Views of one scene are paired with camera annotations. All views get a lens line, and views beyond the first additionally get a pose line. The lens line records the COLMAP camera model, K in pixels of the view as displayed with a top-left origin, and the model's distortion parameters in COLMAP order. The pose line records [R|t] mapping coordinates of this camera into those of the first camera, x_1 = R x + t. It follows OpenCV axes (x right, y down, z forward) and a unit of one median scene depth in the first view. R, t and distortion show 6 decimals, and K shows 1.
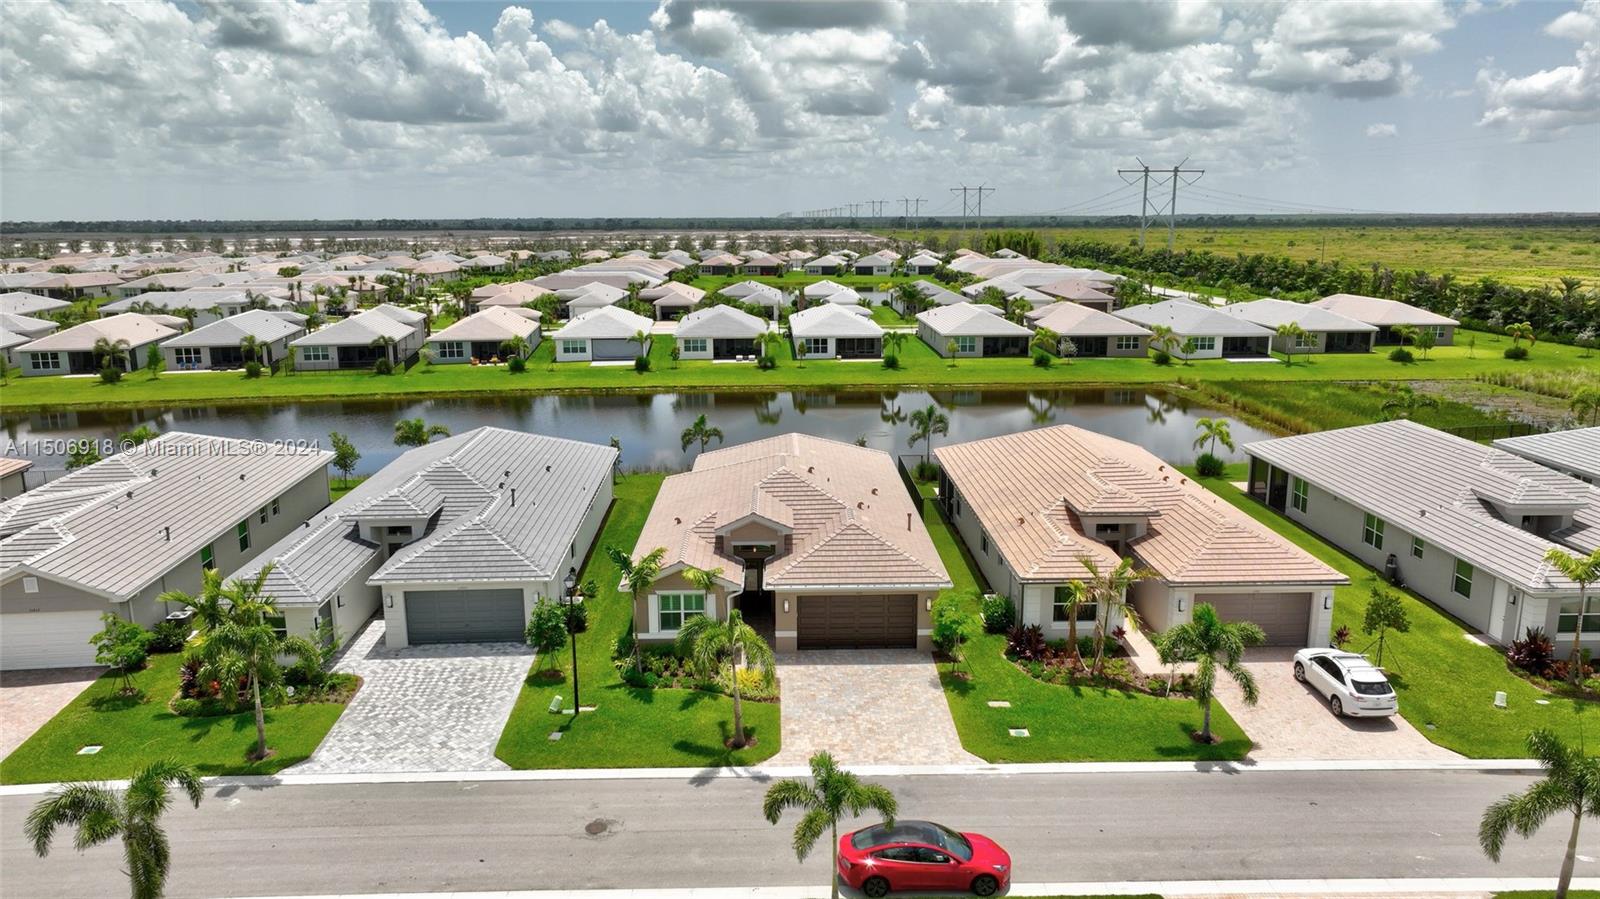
lens RADIAL K [[1128.8, 0, 801.3], [0, 1128.8, 454.9], [0, 0, 1]] dist [0.005008, 0.007396]
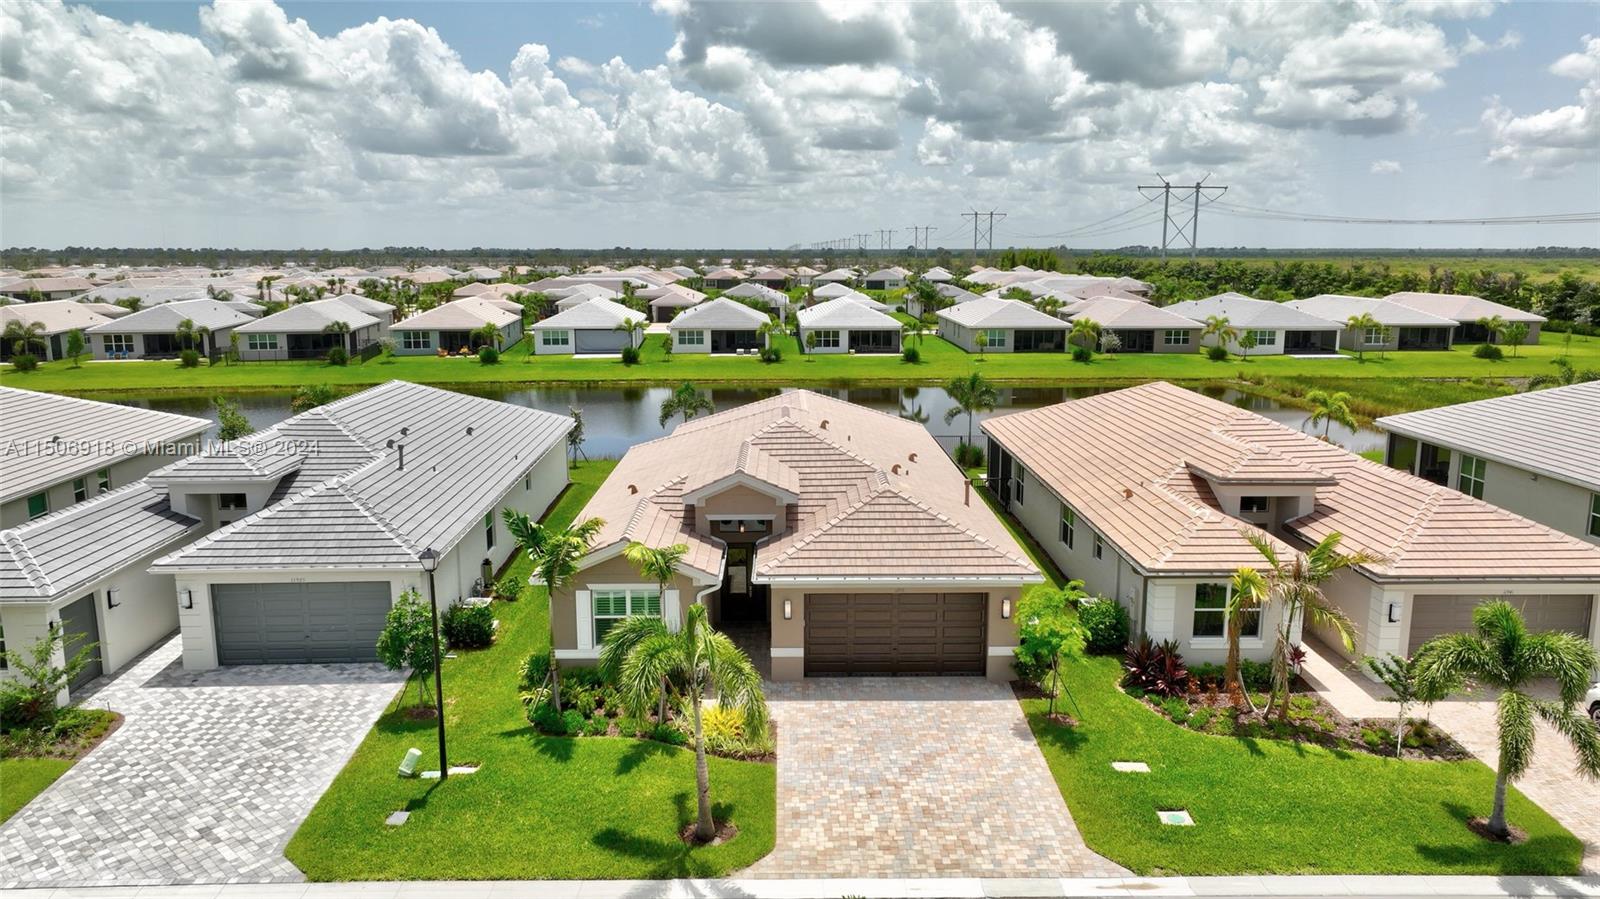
lens RADIAL K [[1129.2, 0, 801.3], [0, 1129.2, 442.8], [0, 0, 1]] dist [0.005576, 0.003365]
pose [[0.999963, 0.005598, -0.006587, -0.001599], [-0.005853, 0.999207, -0.039391, 0.060063], [0.006362, 0.039428, 0.999202, 0.325772]]
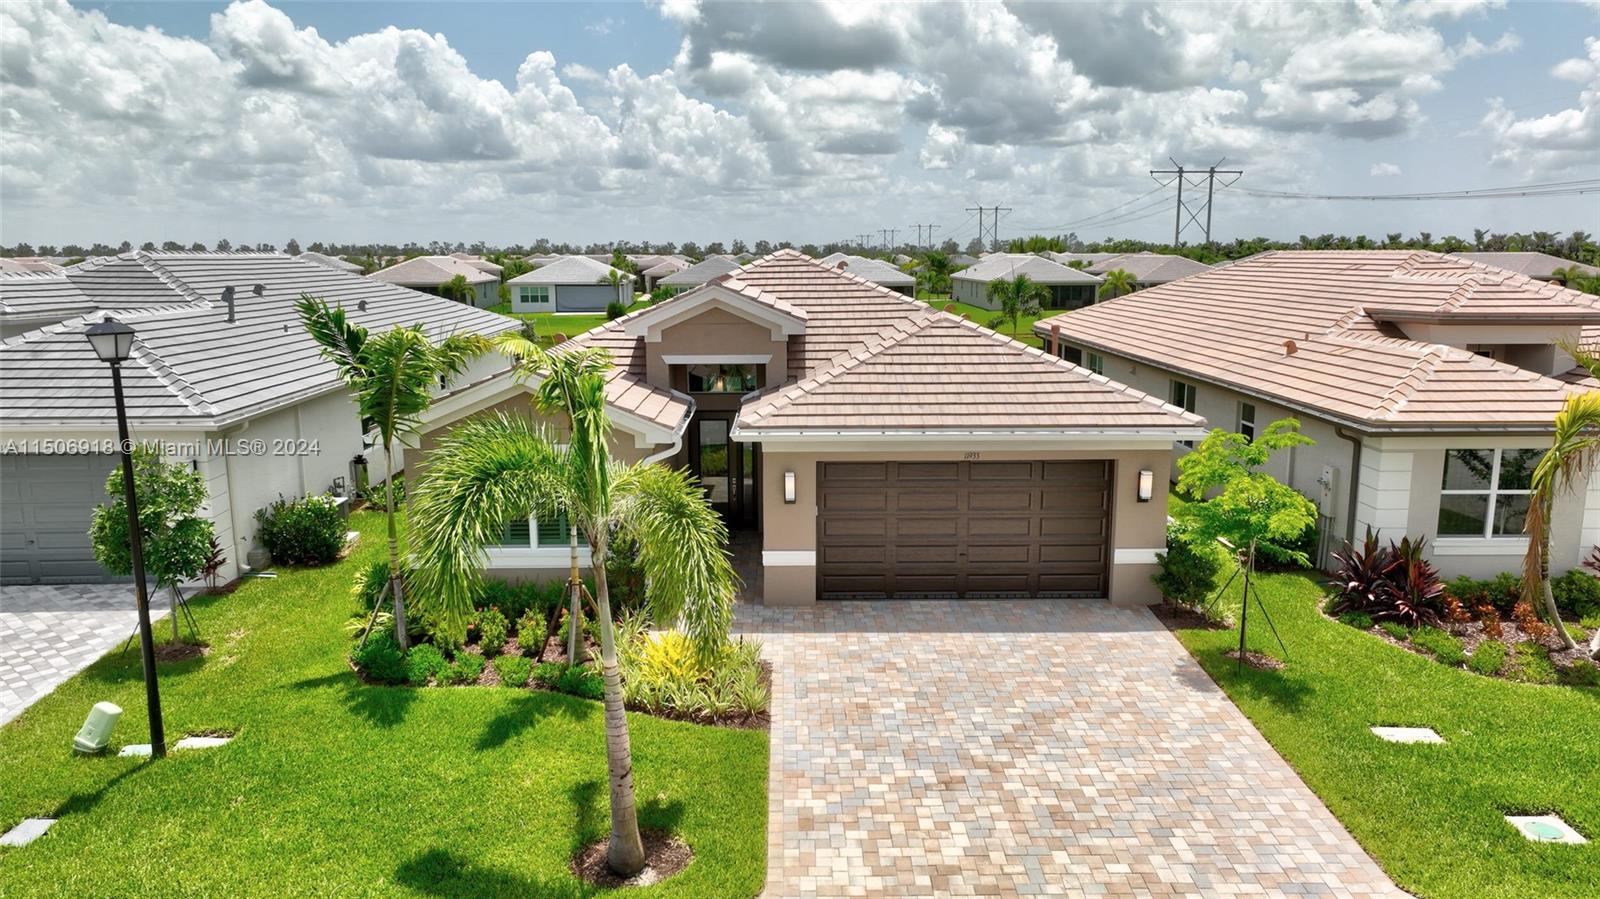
lens RADIAL K [[1117.6, 0, 800.0], [0, 1117.6, 449.5], [0, 0, 1]] dist [0.003393, 0.003576]
pose [[0.999922, 0.002661, -0.012215, -0.004651], [-0.003103, 0.999335, -0.036326, 0.127953], [0.012110, 0.036361, 0.999265, 0.570413]]
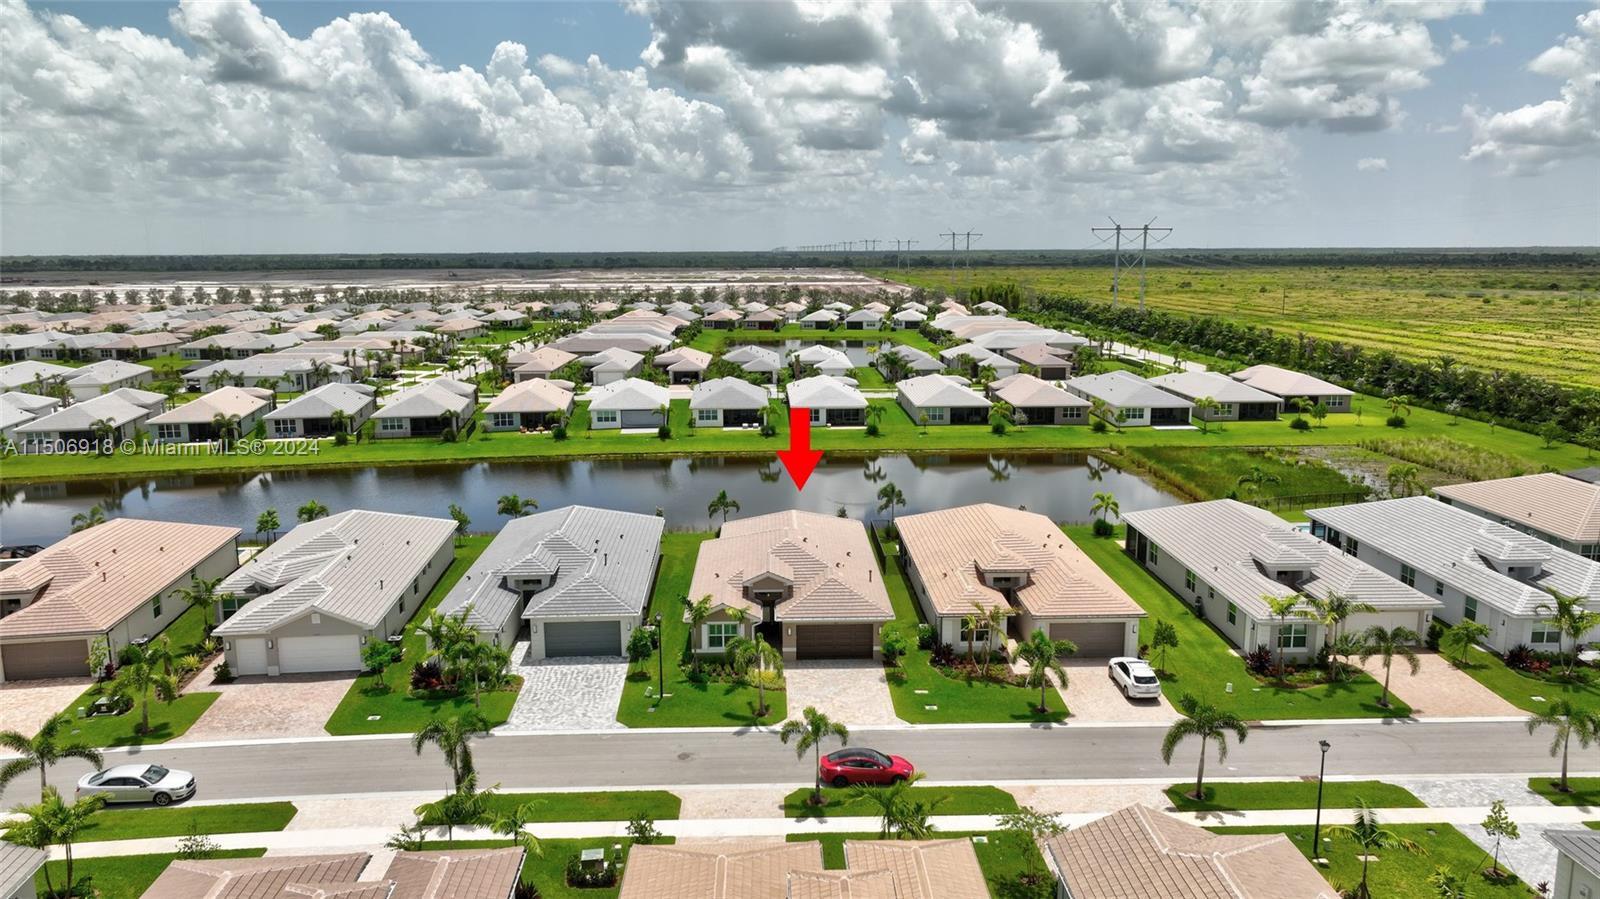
lens RADIAL K [[1128.5, 0, 801.1], [0, 1128.5, 469.6], [0, 0, 1]] dist [0.006678, 0.004131]
pose [[0.999990, -0.001160, 0.004387, -0.003445], [0.001224, 0.999894, -0.014539, -0.064903], [-0.004369, 0.014545, 0.999885, -0.542199]]
